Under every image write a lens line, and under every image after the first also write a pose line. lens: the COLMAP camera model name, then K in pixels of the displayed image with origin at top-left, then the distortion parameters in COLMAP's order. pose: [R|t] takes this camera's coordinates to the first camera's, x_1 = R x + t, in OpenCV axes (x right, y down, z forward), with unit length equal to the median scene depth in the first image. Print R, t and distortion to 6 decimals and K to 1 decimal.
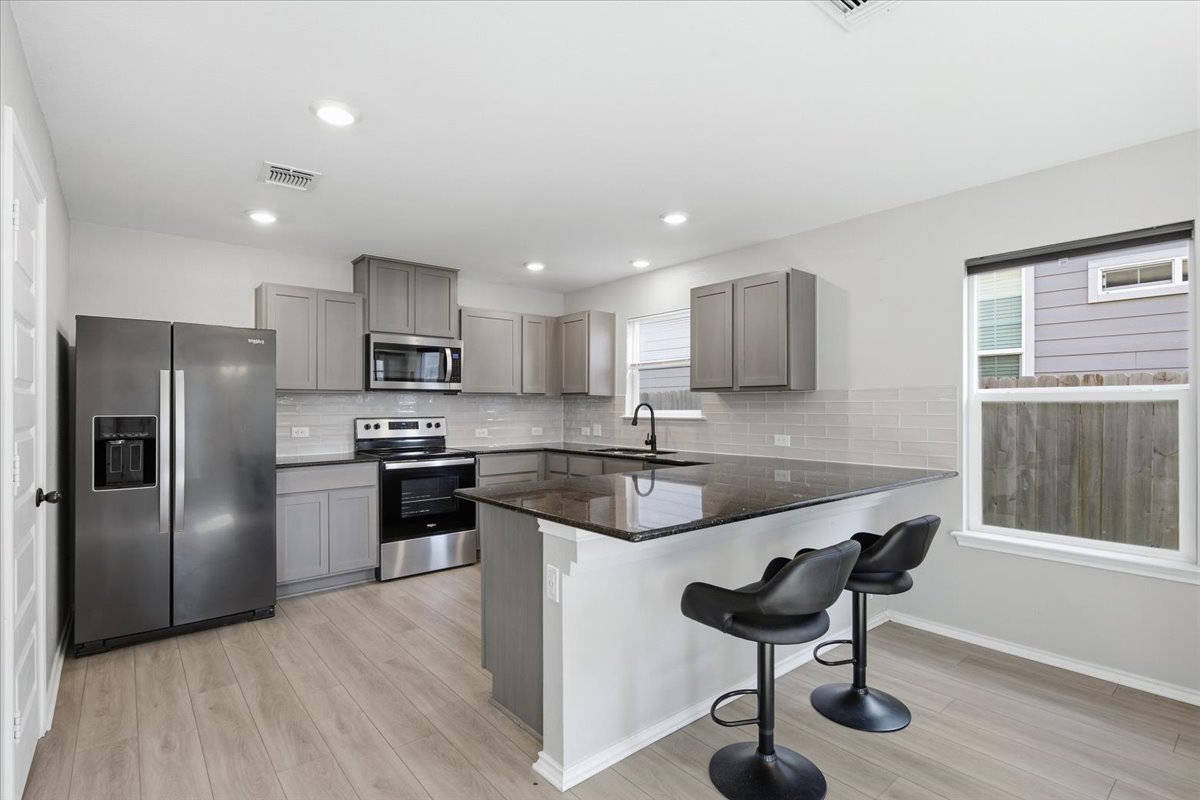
lens RADIAL K [[551.2, 0, 599.5], [0, 551.2, 404.6], [0, 0, 1]] dist [0.001036, -0.001245]
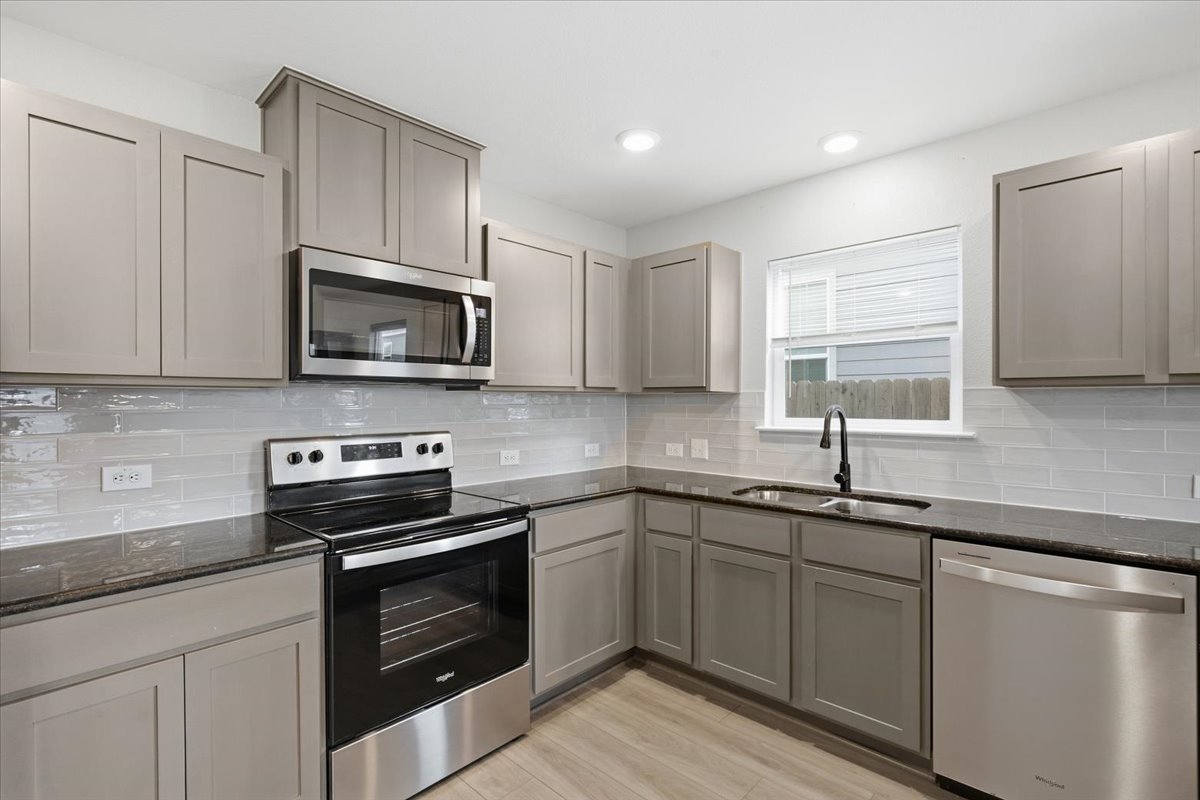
lens RADIAL K [[551.2, 0, 607.7], [0, 551.2, 402.5], [0, 0, 1]] dist [0.001036, -0.001245]
pose [[0.992673, -0.000094, 0.120832, -0.209801], [-0.000631, 0.999982, 0.005966, -0.009568], [-0.120830, -0.005998, 0.992655, 0.494084]]
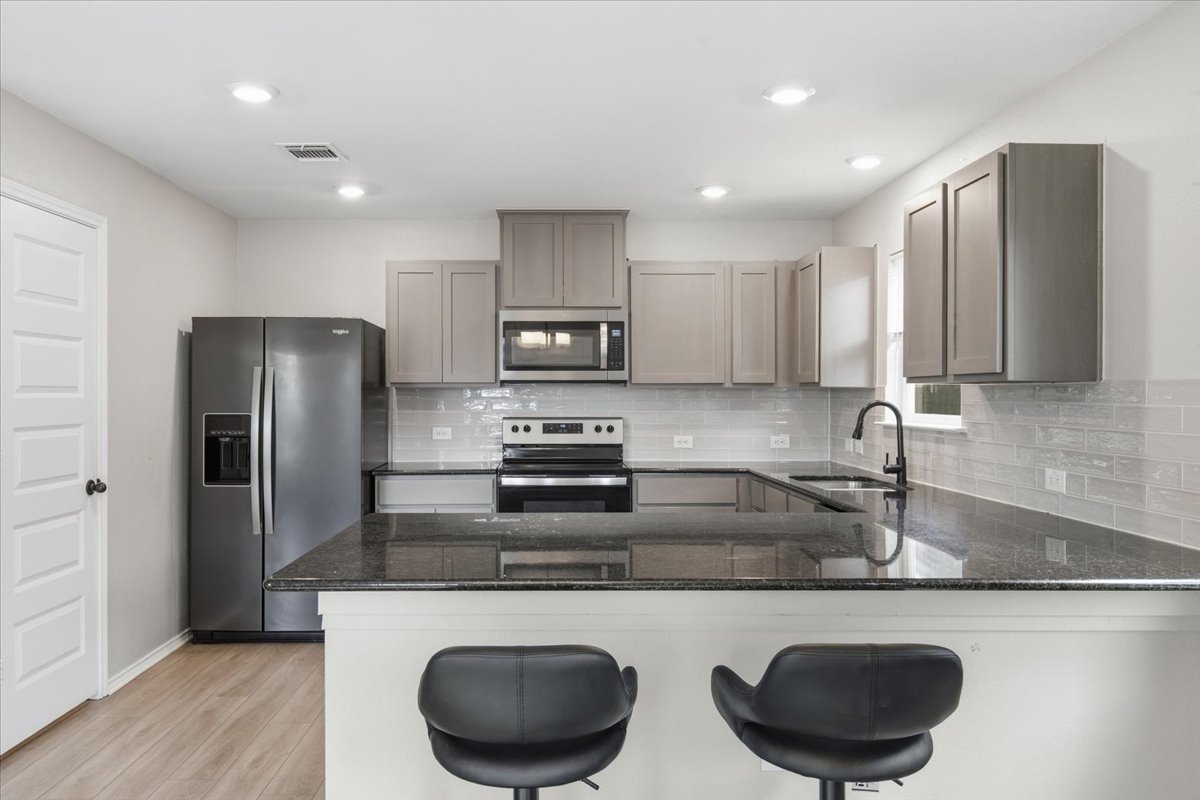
lens RADIAL K [[867.7, 0, 593.7], [0, 867.7, 392.0], [0, 0, 1]] dist [0.005051, -0.002636]
pose [[0.792073, 0.001269, -0.610425, 0.405356], [0.000030, 0.999998, 0.002117, -0.014324], [0.610426, -0.001695, 0.792071, 0.094792]]
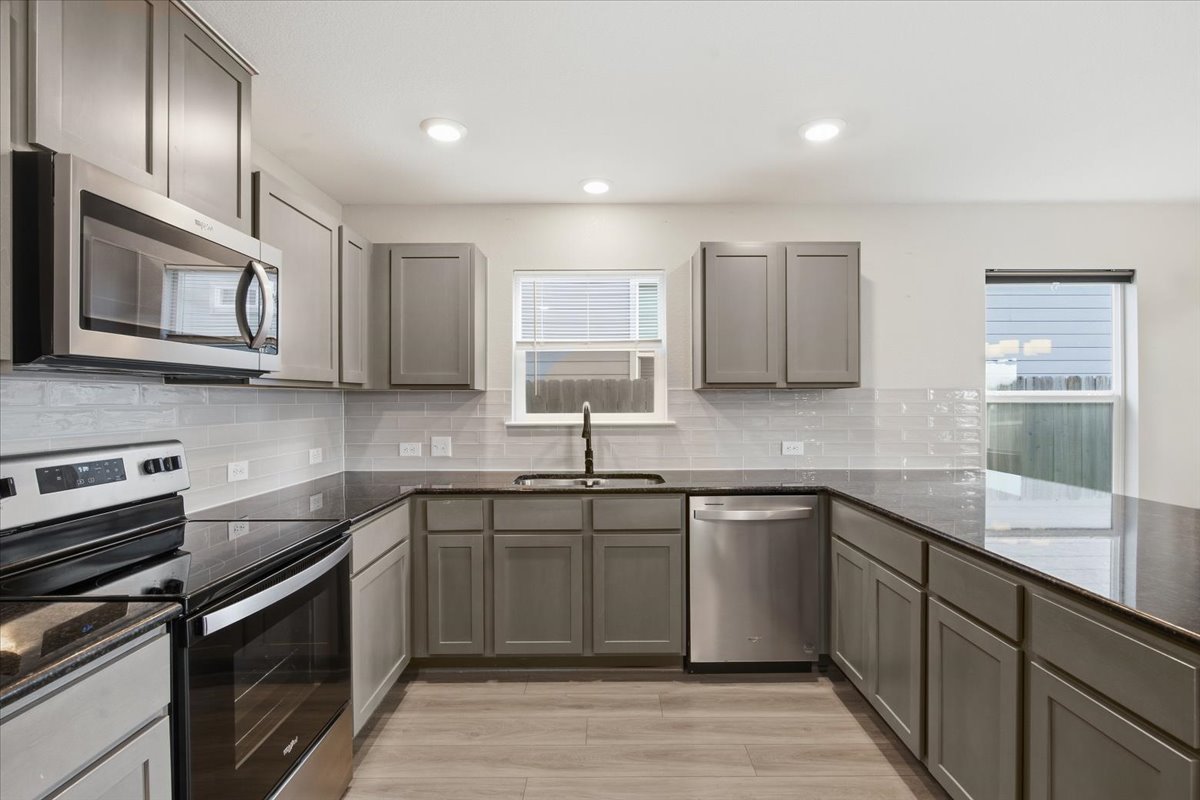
lens RADIAL K [[551.2, 0, 601.4], [0, 551.2, 404.4], [0, 0, 1]] dist [0.001036, -0.001245]
pose [[0.650408, -0.006995, 0.759553, -0.411475], [-0.001567, 0.999943, 0.010552, -0.007844], [-0.759583, -0.008053, 0.650360, 0.568463]]
